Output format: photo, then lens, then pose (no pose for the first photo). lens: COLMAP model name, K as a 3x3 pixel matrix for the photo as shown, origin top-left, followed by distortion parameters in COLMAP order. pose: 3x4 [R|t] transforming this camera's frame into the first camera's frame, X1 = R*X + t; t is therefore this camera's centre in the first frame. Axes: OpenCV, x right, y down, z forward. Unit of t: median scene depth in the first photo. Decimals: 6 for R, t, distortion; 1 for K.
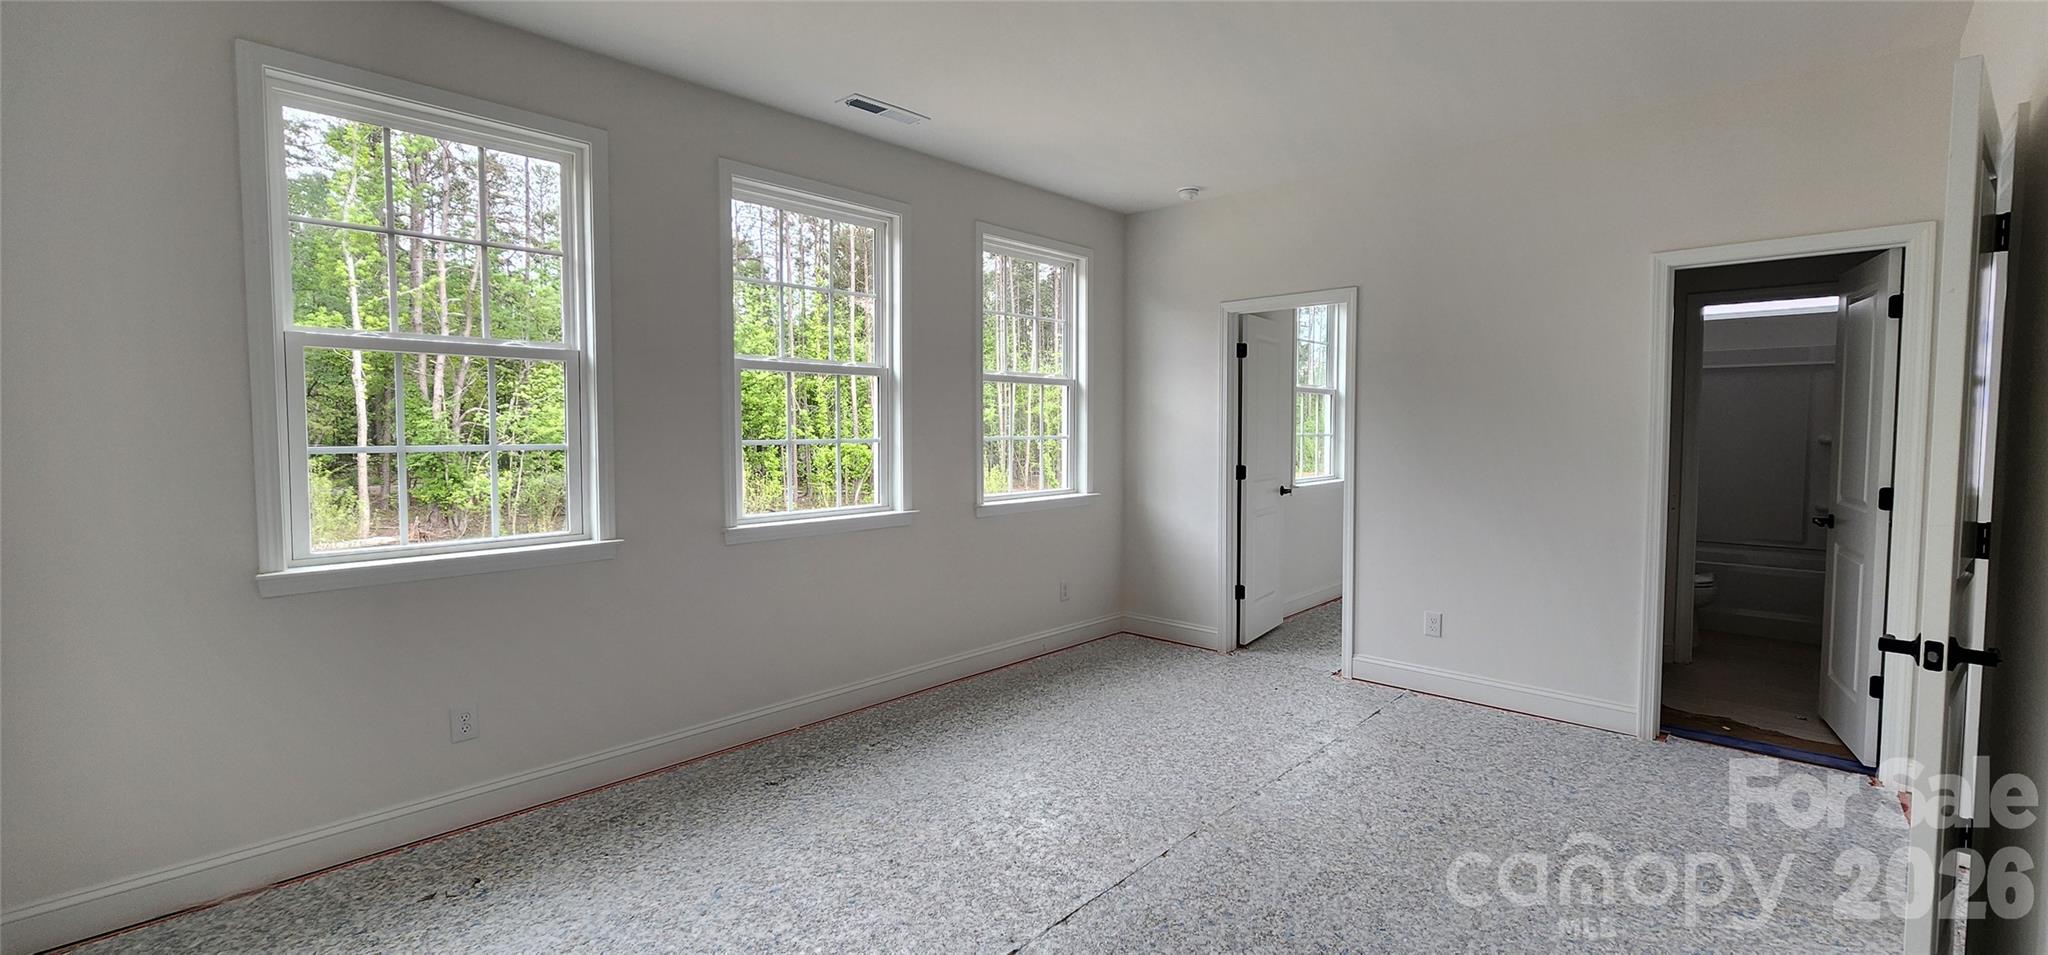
lens RADIAL K [[841.4, 0, 1024.0], [0, 841.4, 477.5], [0, 0, 1]] dist [0.000208, 0.000043]
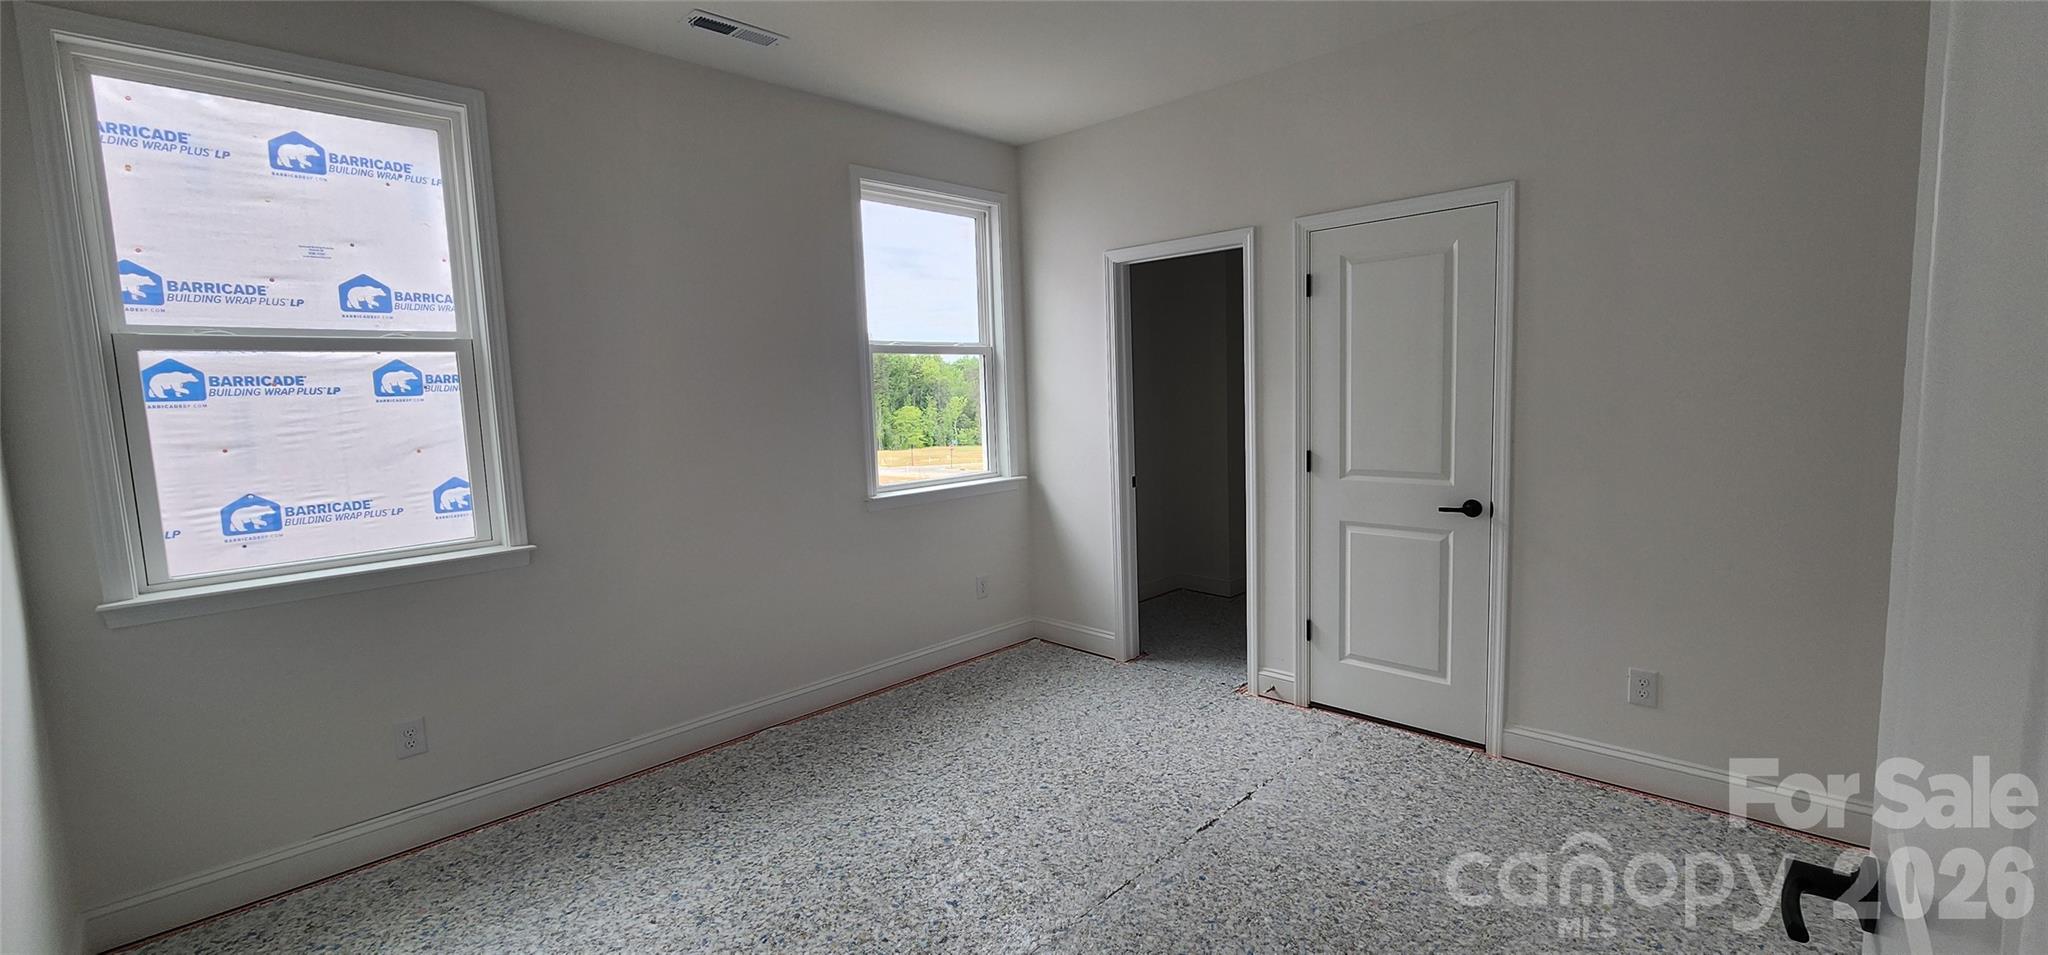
lens RADIAL K [[864.8, 0, 1028.4], [0, 864.8, 494.4], [0, 0, 1]] dist [-0.017217, 0.000071]
pose [[0.999119, -0.041904, -0.002291, 0.095524], [0.041967, 0.997828, 0.050781, -0.007459], [0.000158, -0.050833, 0.998707, 0.098961]]
